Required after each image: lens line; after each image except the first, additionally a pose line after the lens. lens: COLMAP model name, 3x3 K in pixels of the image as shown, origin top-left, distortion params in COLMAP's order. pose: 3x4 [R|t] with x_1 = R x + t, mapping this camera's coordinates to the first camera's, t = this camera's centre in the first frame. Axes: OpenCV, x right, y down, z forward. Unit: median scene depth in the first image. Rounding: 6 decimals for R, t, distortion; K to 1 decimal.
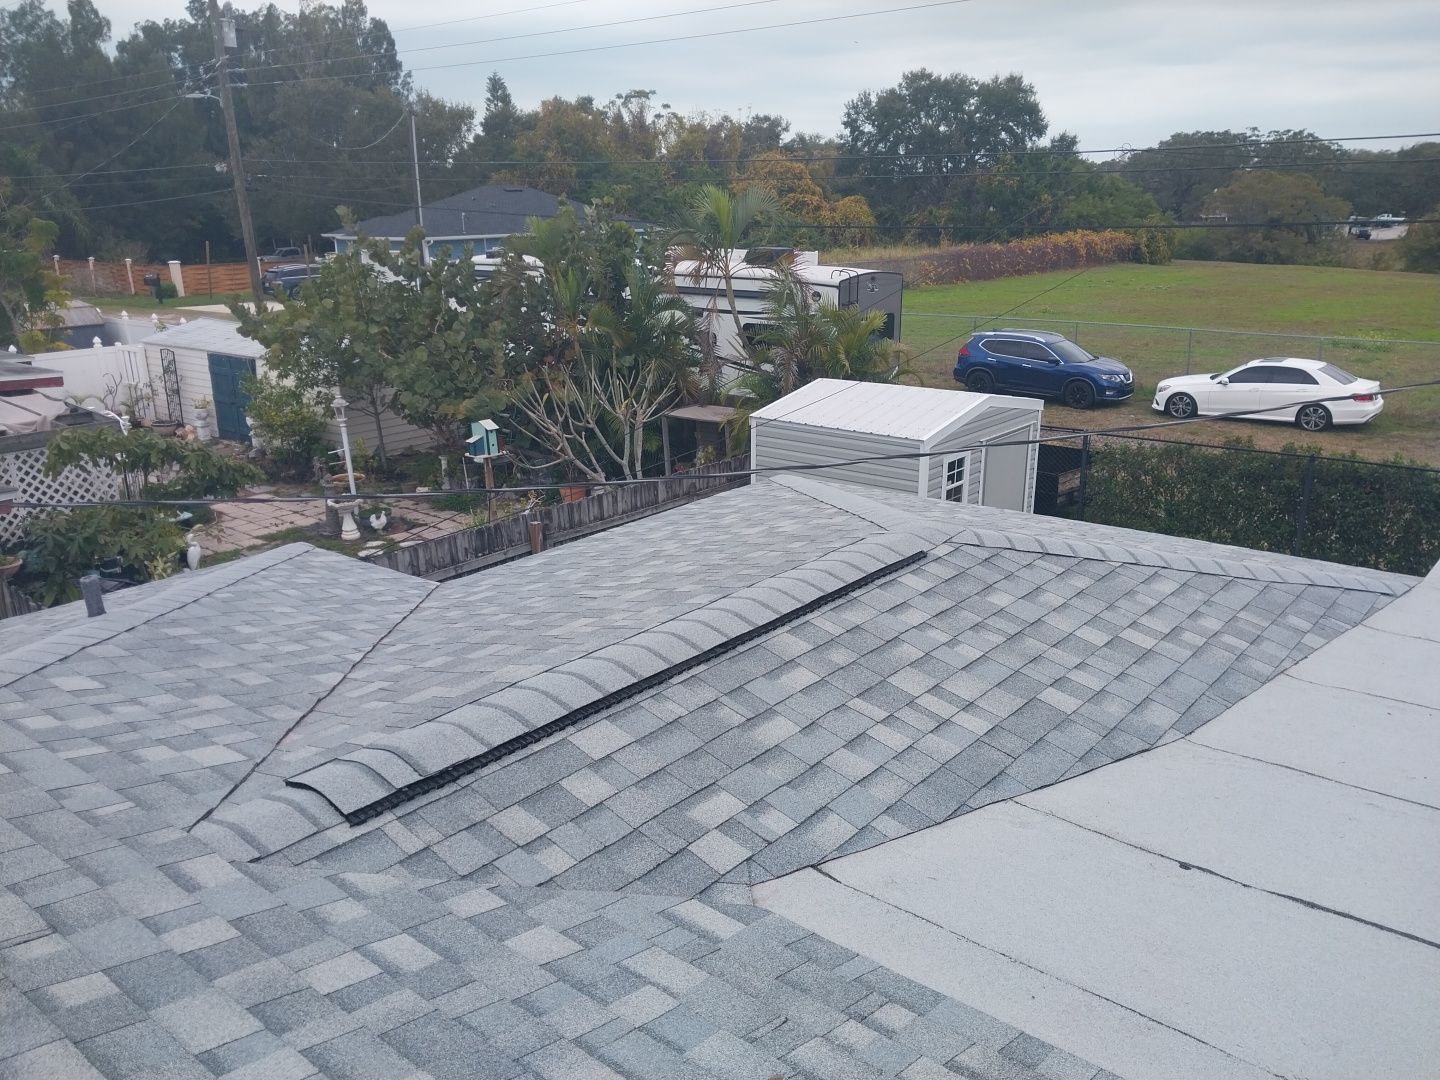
lens RADIAL K [[1125.4, 0, 725.5], [0, 1125.4, 555.2], [0, 0, 1]] dist [0.035386, -0.045300]
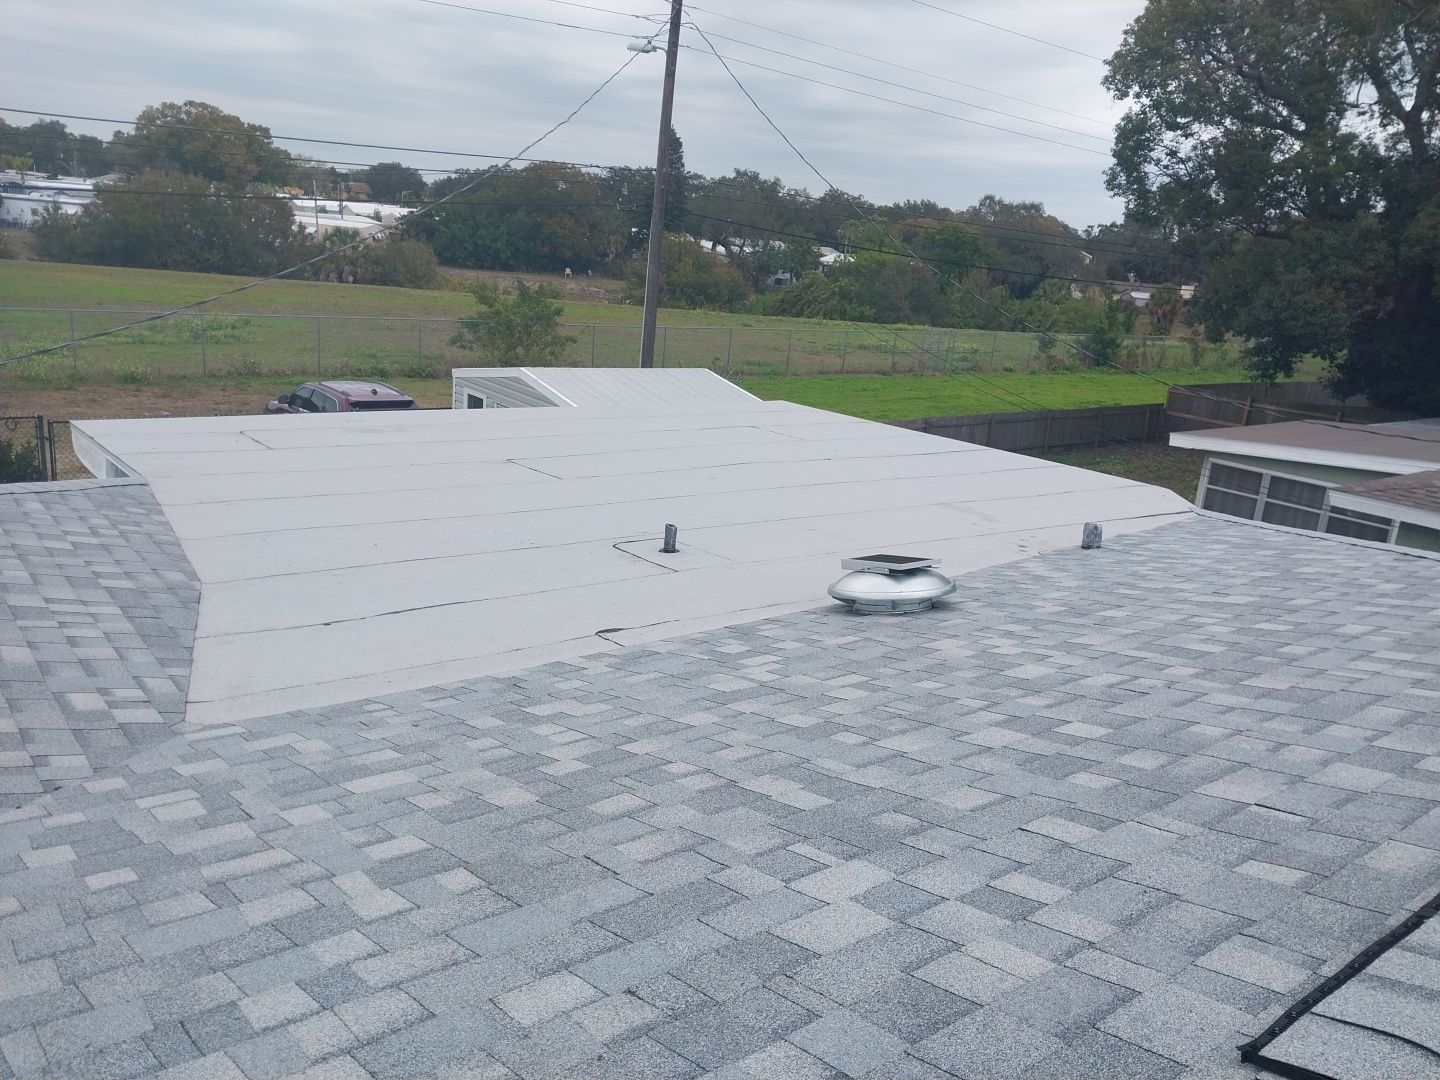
lens RADIAL K [[1125.4, 0, 723.6], [0, 1125.4, 561.4], [0, 0, 1]] dist [0.035386, -0.045300]
pose [[0.210886, -0.243733, 0.946637, -0.161240], [0.206196, 0.957717, 0.200651, -0.001551], [-0.955516, 0.152878, 0.252225, 0.011387]]
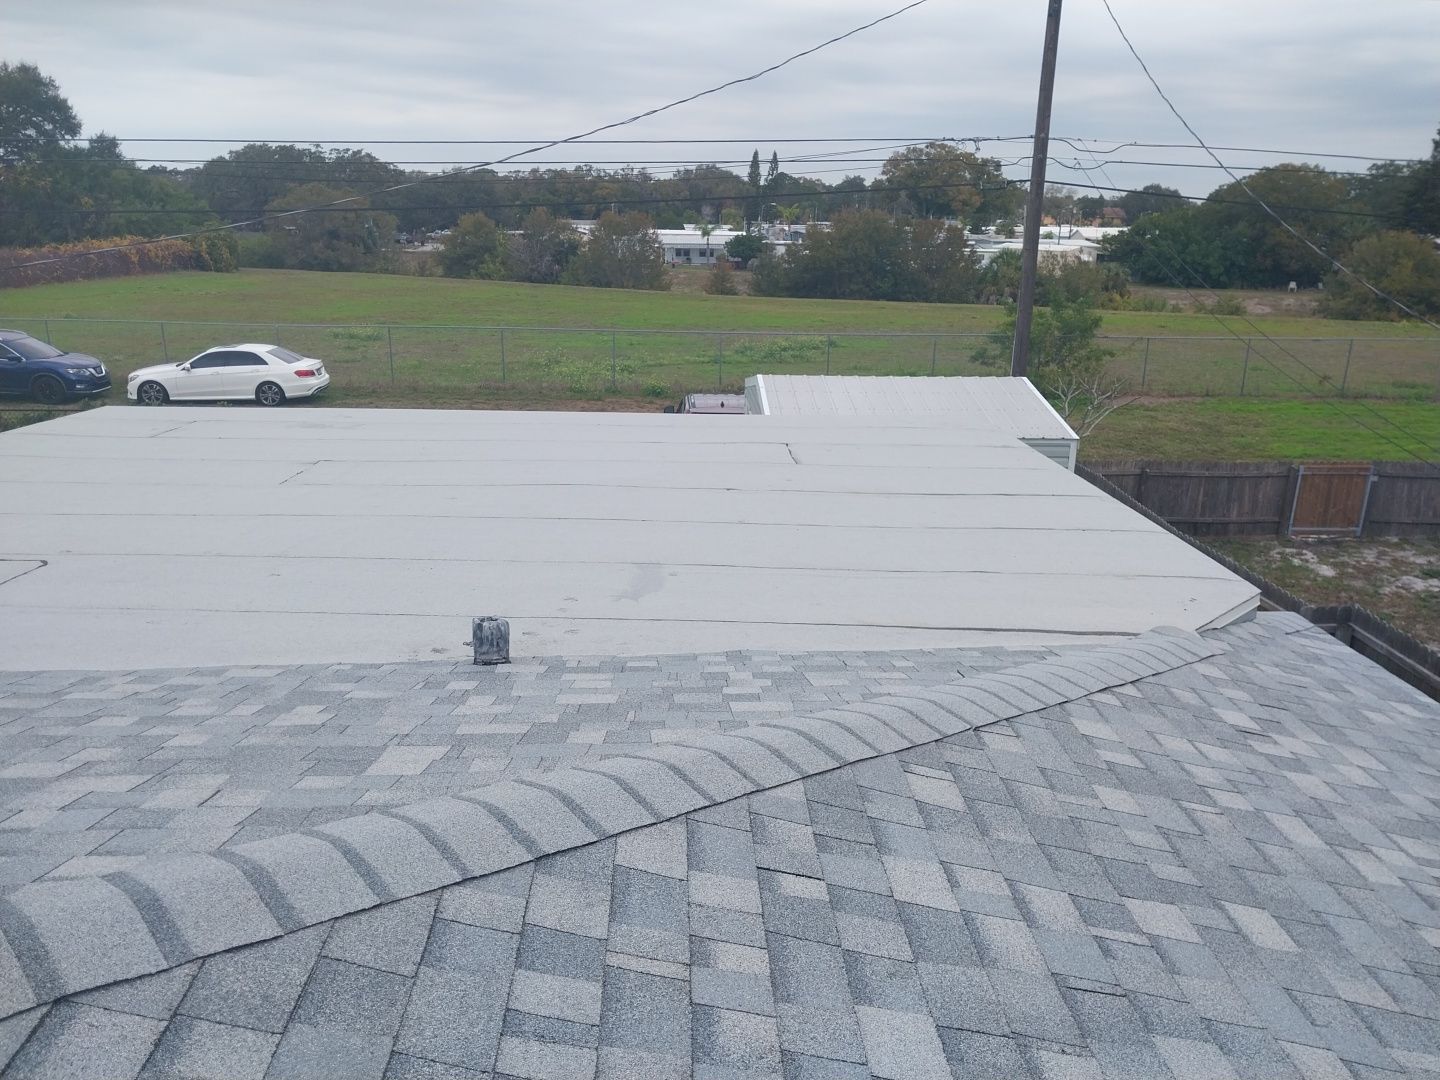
lens RADIAL K [[1125.4, 0, 743.0], [0, 1125.4, 564.7], [0, 0, 1]] dist [0.035386, -0.045300]
pose [[0.744521, -0.169161, 0.645812, 0.140317], [0.171201, 0.983394, 0.060217, 0.076191], [-0.645274, 0.065731, 0.761118, -0.205077]]
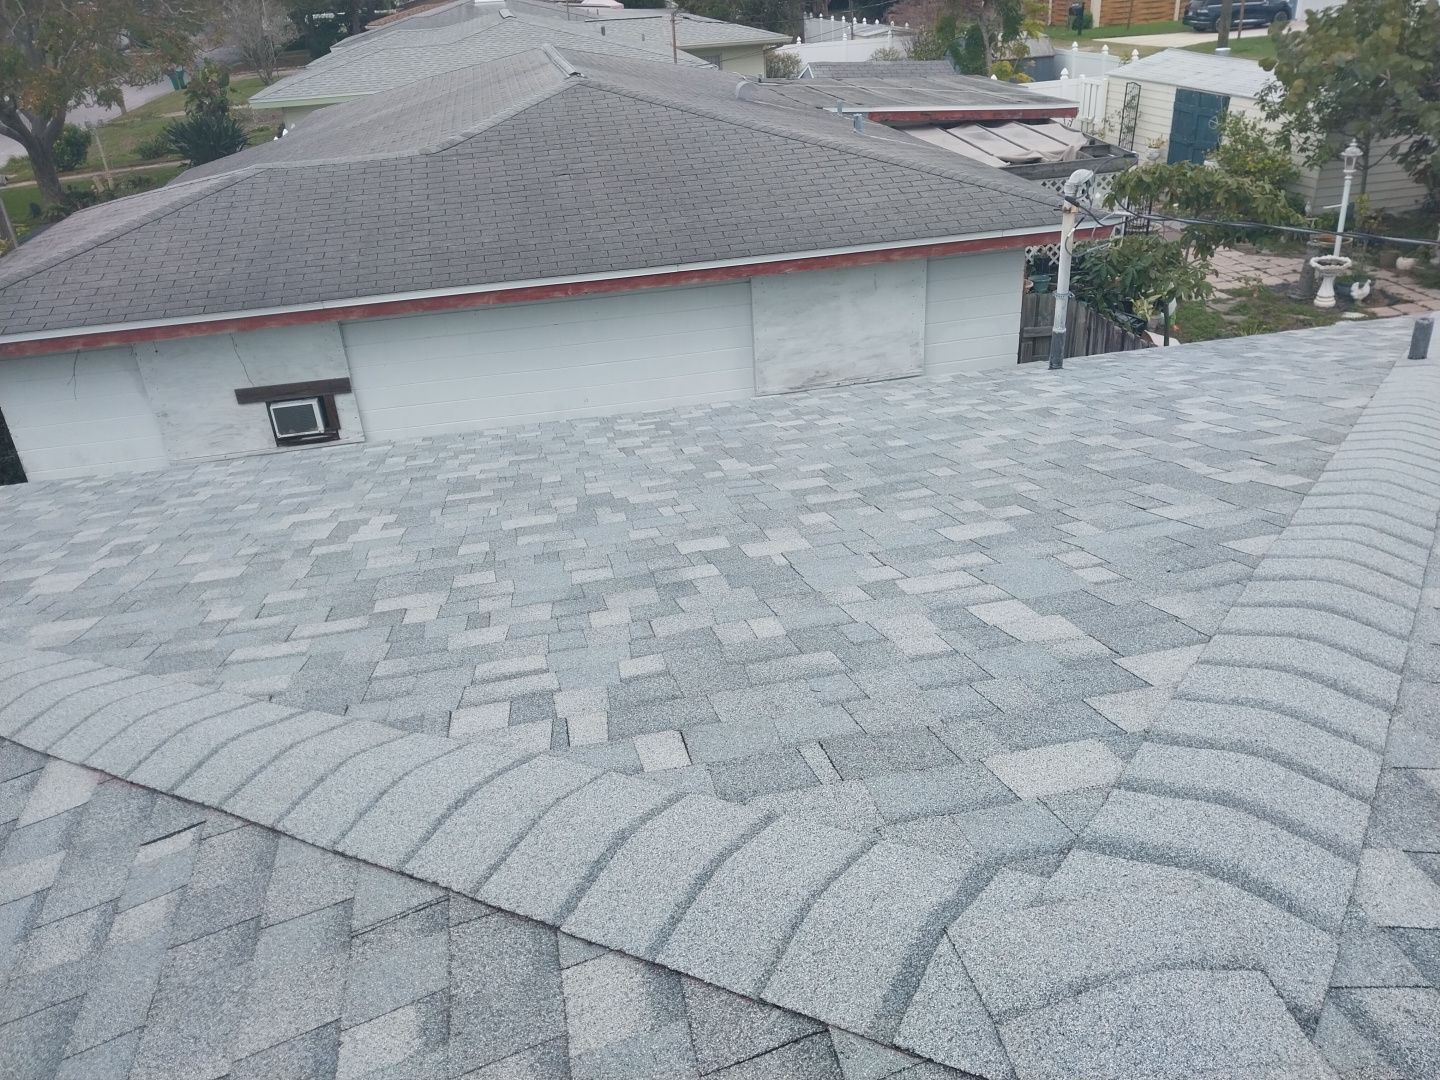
lens RADIAL K [[1125.4, 0, 731.6], [0, 1125.4, 553.2], [0, 0, 1]] dist [0.035386, -0.045300]
pose [[0.773716, 0.274073, -0.571181, -0.108485], [-0.150396, 0.955268, 0.254647, 0.014284], [0.615422, -0.111121, 0.780325, -0.043765]]
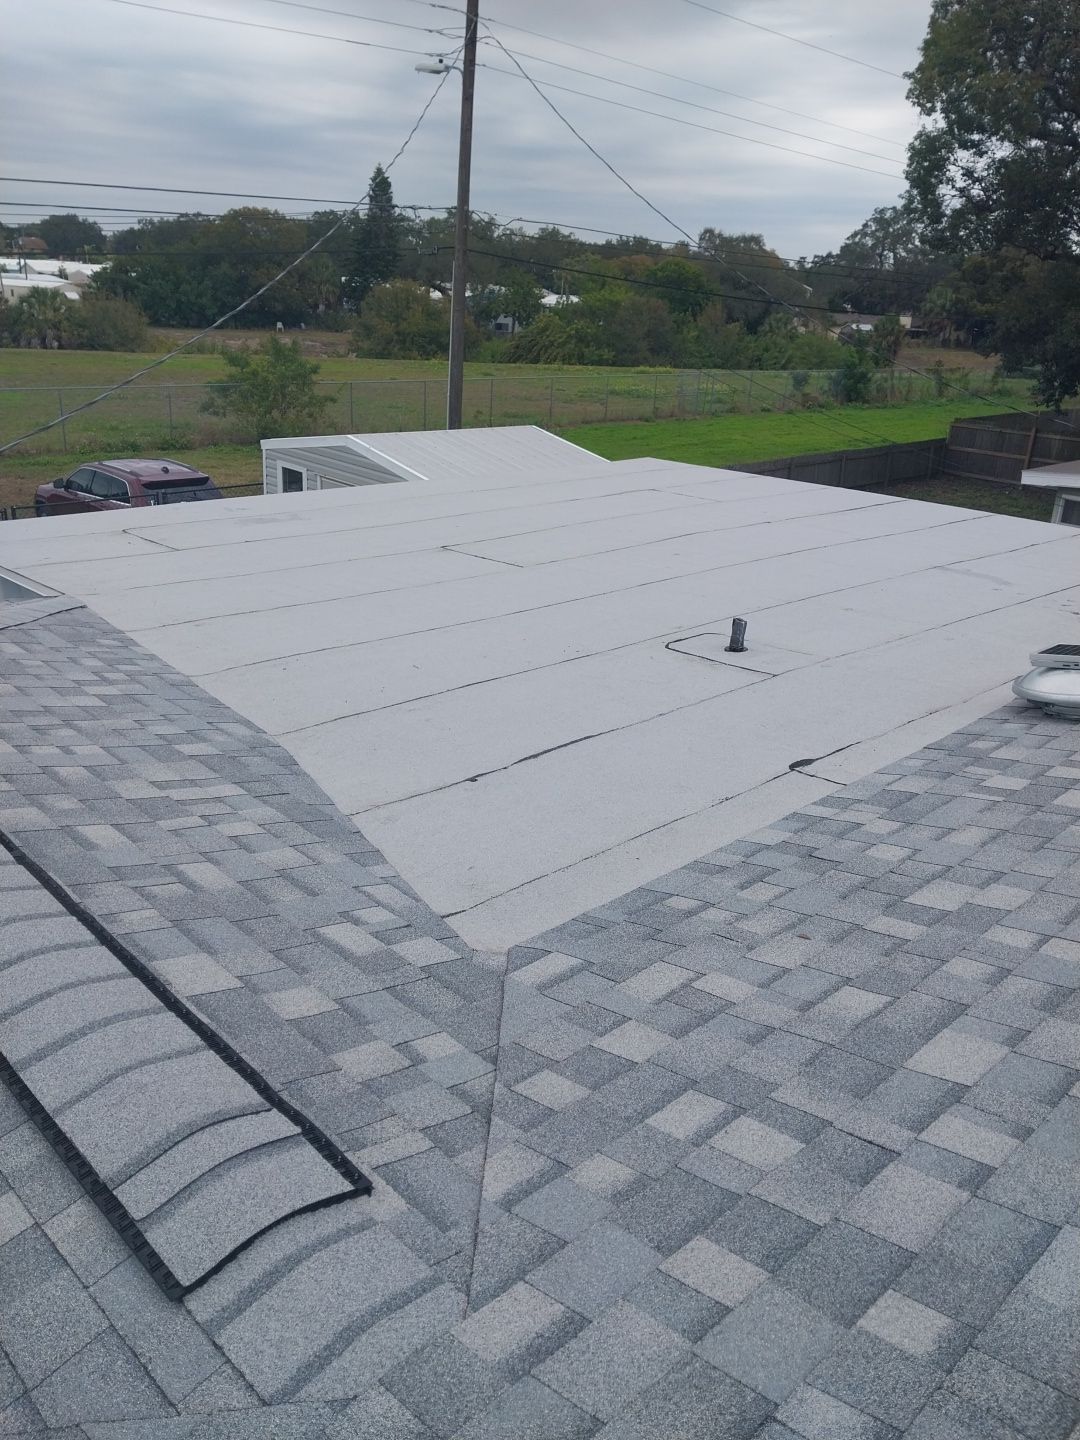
lens RADIAL K [[1125.4, 0, 546.0], [0, 1125.4, 714.7], [0, 0, 1]] dist [0.035386, -0.045300]
pose [[0.110645, -0.336138, 0.935291, -0.128182], [0.247797, 0.920680, 0.301572, -0.026793], [-0.962473, 0.198395, 0.185163, 0.115080]]
